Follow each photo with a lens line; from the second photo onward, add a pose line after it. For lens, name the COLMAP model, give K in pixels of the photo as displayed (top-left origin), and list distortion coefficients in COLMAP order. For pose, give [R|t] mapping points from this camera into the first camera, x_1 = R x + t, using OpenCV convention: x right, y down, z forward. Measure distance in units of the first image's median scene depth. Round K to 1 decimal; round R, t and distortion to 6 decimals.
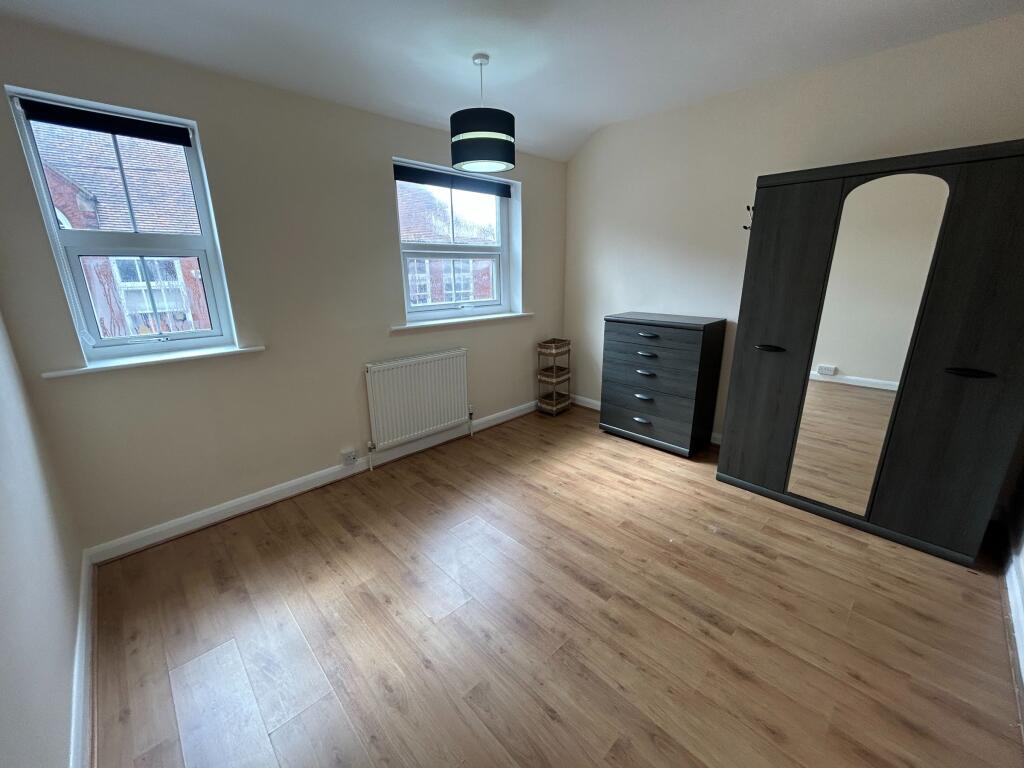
lens RADIAL K [[413.2, 0, 511.8], [0, 413.2, 381.6], [0, 0, 1]] dist [-0.000388, 0.000900]
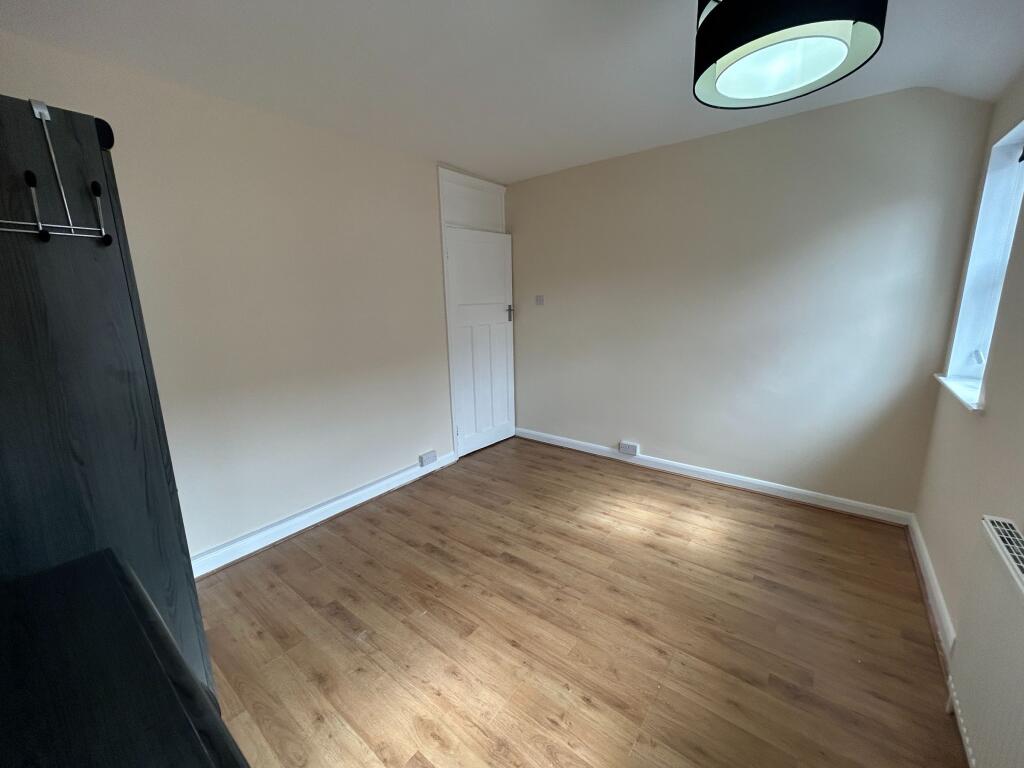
lens RADIAL K [[413.2, 0, 511.7], [0, 413.2, 382.5], [0, 0, 1]] dist [-0.000388, 0.000900]
pose [[-0.989989, 0.060823, -0.127368, 0.297589], [-0.005392, 0.885433, 0.464736, -0.503170], [0.141042, 0.460770, -0.876241, 1.669167]]
